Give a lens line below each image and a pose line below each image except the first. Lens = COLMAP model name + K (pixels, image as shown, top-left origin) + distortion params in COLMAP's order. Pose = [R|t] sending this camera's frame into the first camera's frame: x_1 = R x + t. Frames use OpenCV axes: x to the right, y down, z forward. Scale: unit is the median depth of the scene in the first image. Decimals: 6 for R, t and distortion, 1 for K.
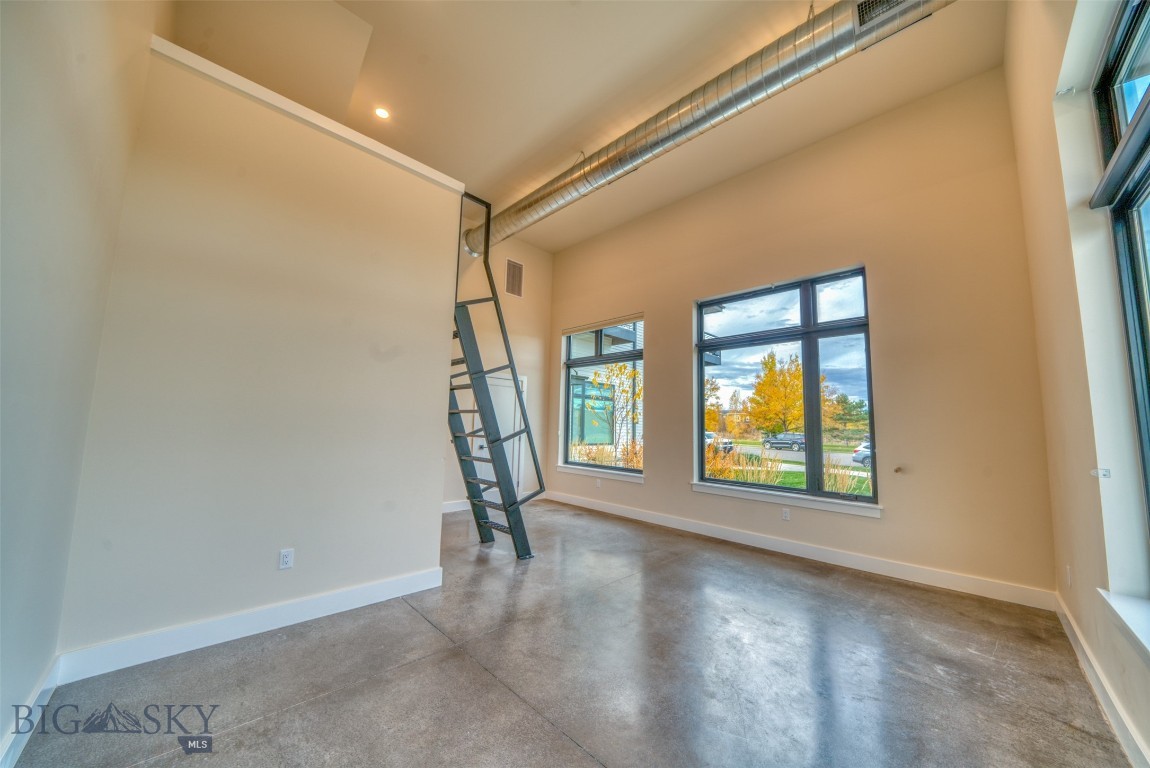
lens RADIAL K [[395.8, 0, 573.0], [0, 395.8, 378.4], [0, 0, 1]] dist [-0.025169, 0.003176]
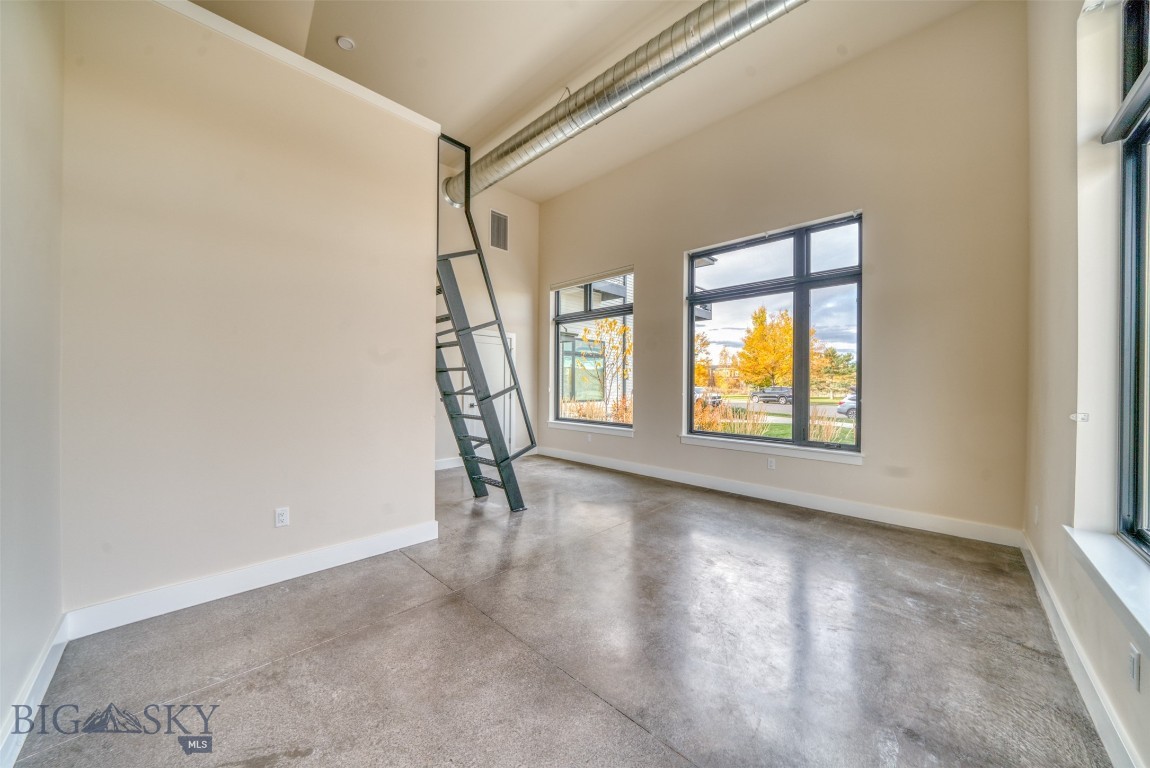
lens RADIAL K [[395.8, 0, 570.7], [0, 395.8, 381.4], [0, 0, 1]] dist [-0.025169, 0.003176]
pose [[0.999672, -0.019405, 0.016737, 0.005210], [0.017385, 0.993402, 0.113359, 0.008608], [-0.018826, -0.113031, 0.993413, 0.014035]]
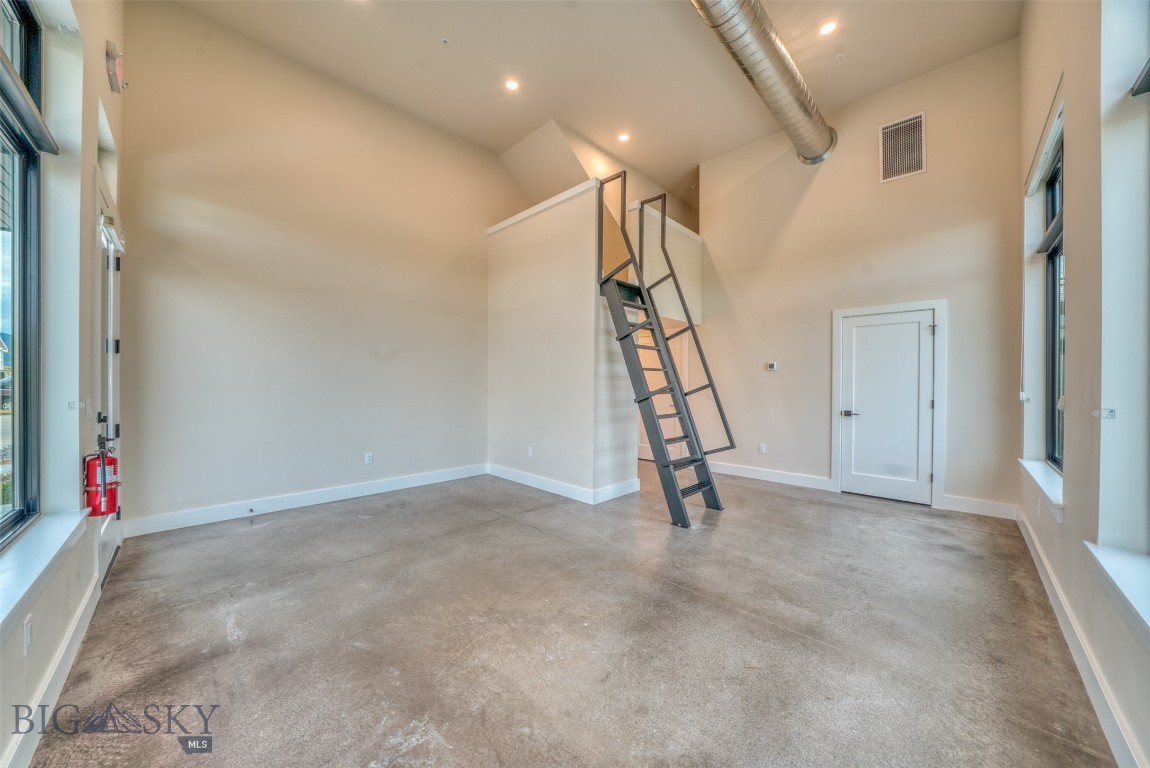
lens RADIAL K [[395.8, 0, 571.6], [0, 395.8, 387.4], [0, 0, 1]] dist [-0.025169, 0.003176]
pose [[0.004407, -0.017480, -0.999837, 1.133665], [0.117044, 0.992984, -0.016845, 0.174275], [0.993117, -0.116951, 0.006422, 1.108153]]
